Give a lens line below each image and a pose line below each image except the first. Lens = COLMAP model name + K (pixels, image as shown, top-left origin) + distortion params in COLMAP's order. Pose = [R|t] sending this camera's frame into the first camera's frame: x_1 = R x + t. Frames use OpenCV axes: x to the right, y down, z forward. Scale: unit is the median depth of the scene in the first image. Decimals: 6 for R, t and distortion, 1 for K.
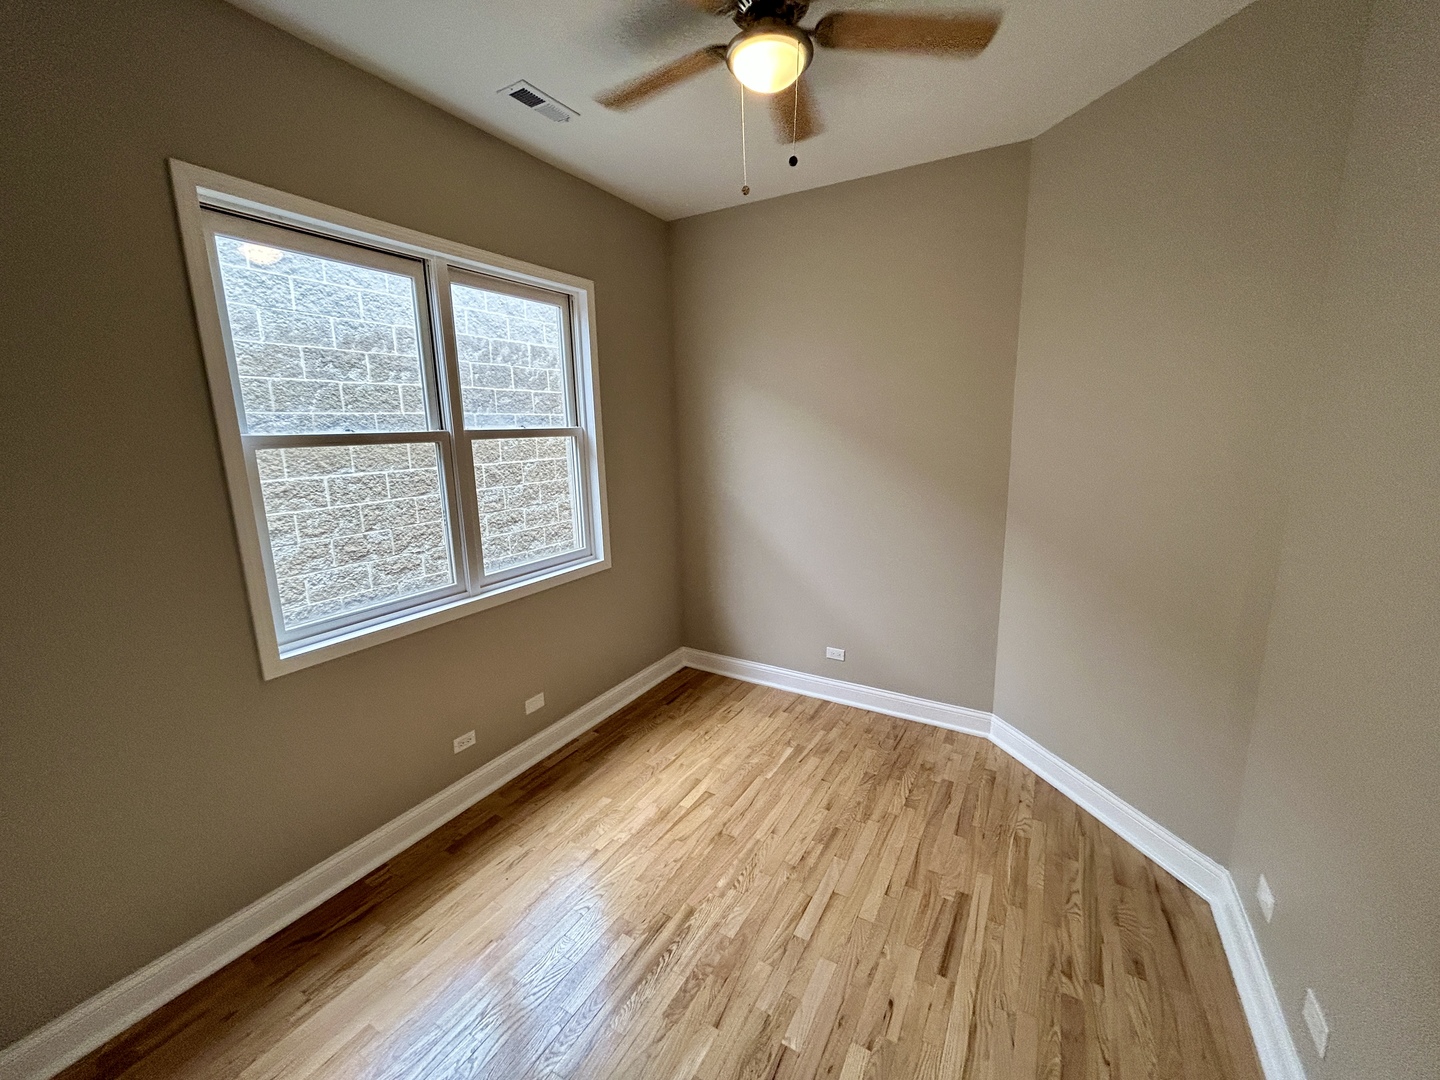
lens RADIAL K [[581.8, 0, 719.0], [0, 581.8, 540.2], [0, 0, 1]] dist [-0.003190, -0.000151]
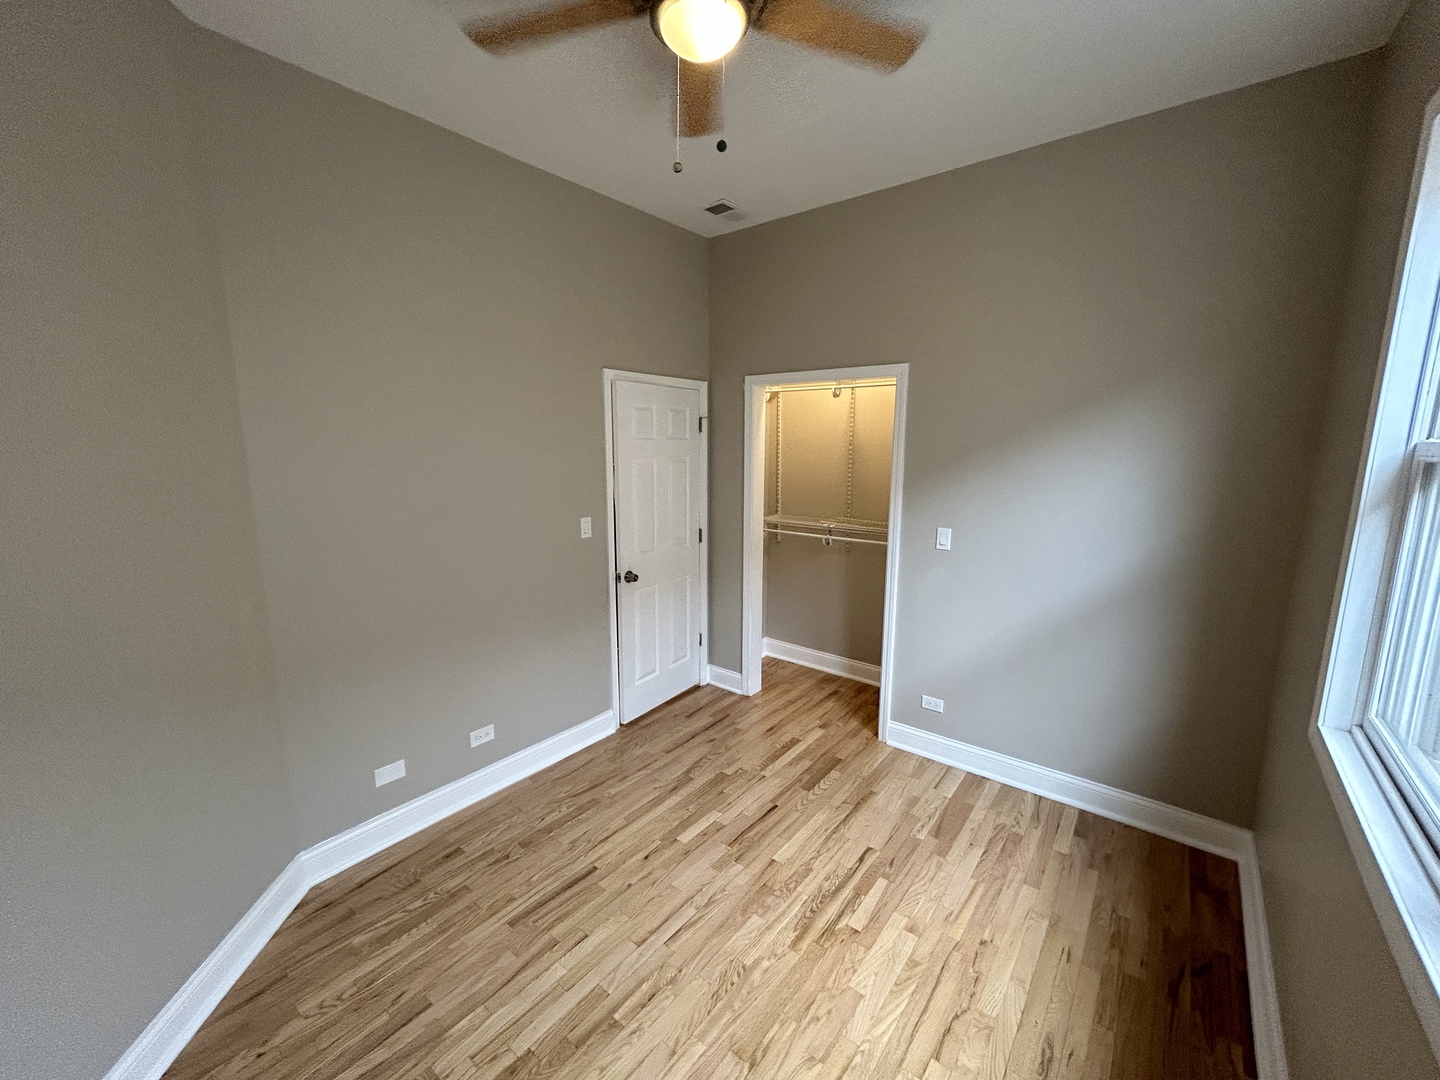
lens RADIAL K [[581.8, 0, 718.8], [0, 581.8, 538.5], [0, 0, 1]] dist [-0.003190, -0.000151]
pose [[-0.988735, -0.007727, 0.149476, -0.064017], [0.045368, 0.936214, 0.348489, -0.329339], [-0.142635, 0.351345, -0.925317, 1.680304]]
